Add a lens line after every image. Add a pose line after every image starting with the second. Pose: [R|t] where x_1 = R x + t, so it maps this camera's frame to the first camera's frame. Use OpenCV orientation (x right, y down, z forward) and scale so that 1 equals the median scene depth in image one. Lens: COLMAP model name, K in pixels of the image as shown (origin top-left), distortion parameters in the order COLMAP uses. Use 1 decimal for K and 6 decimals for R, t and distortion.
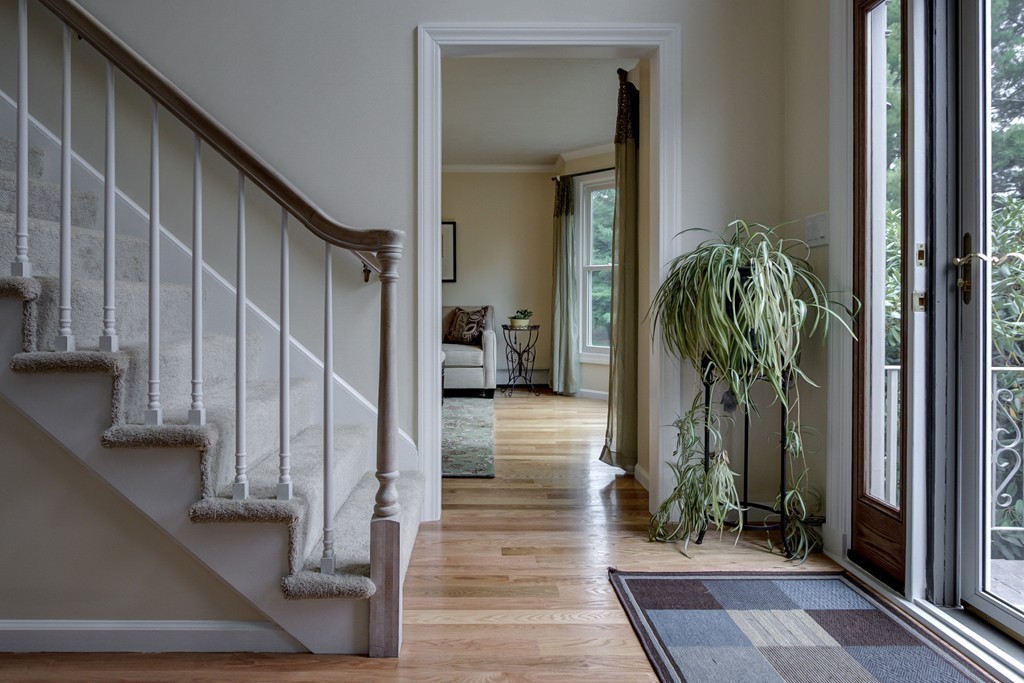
lens RADIAL K [[640.4, 0, 483.4], [0, 640.4, 303.6], [0, 0, 1]] dist [-0.001650, 0.000043]
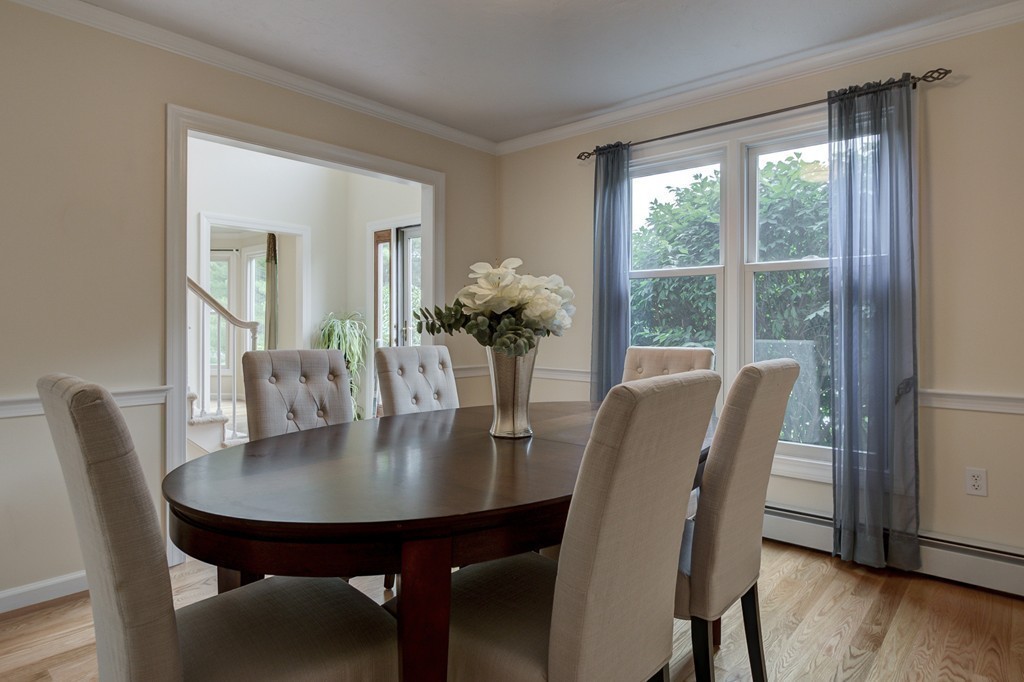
lens RADIAL K [[613.2, 0, 513.3], [0, 613.2, 315.7], [0, 0, 1]] dist [-0.021434, -0.000388]
pose [[0.652381, 0.010147, 0.757823, -1.346574], [0.001454, 0.999892, -0.014640, -0.086495], [-0.757890, 0.010653, 0.652296, -1.566256]]
